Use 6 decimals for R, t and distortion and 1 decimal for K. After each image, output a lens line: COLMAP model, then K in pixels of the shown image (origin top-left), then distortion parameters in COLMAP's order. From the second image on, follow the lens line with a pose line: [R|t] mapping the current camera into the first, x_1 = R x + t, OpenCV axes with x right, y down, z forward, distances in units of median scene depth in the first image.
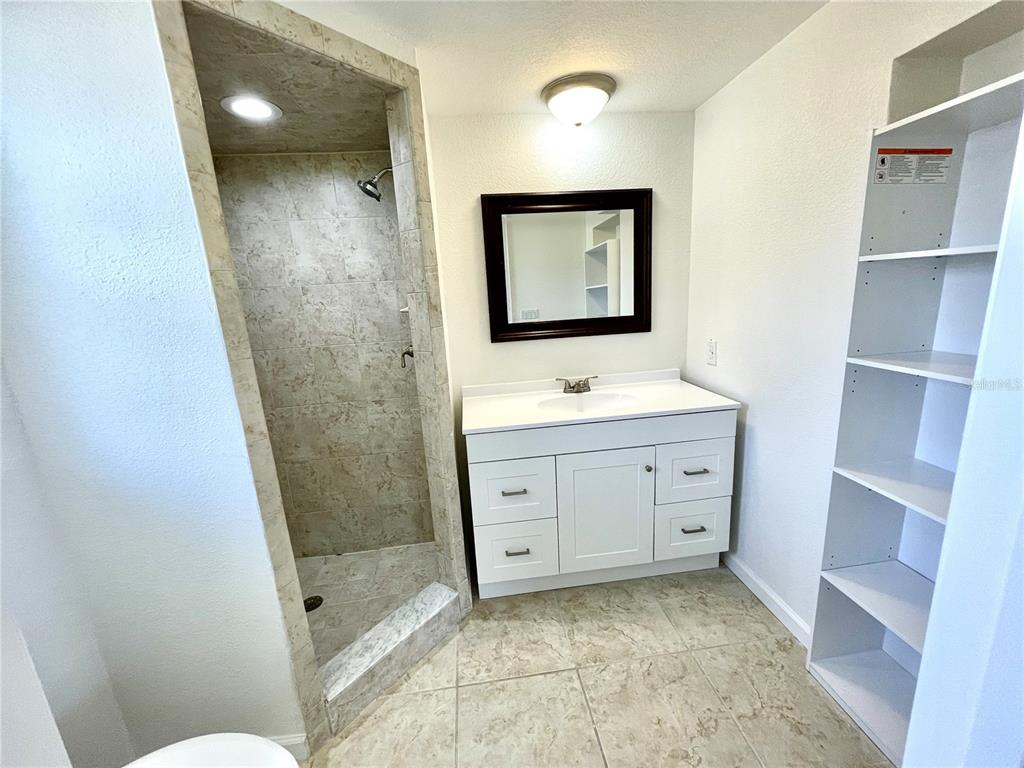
lens RADIAL K [[412.3, 0, 514.2], [0, 412.3, 381.9], [0, 0, 1]] dist [-0.002849, -0.000101]
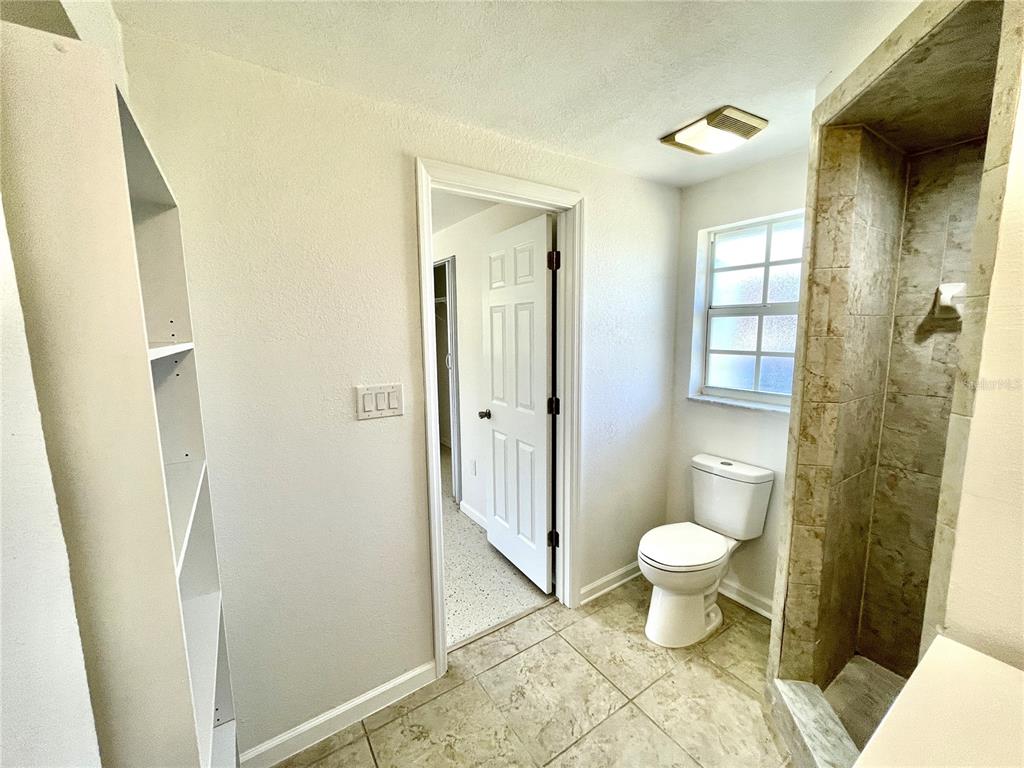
lens RADIAL K [[412.3, 0, 514.8], [0, 412.3, 383.7], [0, 0, 1]] dist [-0.002849, -0.000101]
pose [[-0.894248, 0.121929, -0.430644, 0.828447], [-0.039301, 0.937069, 0.346925, -0.443426], [0.445843, 0.327162, -0.833180, 1.589502]]
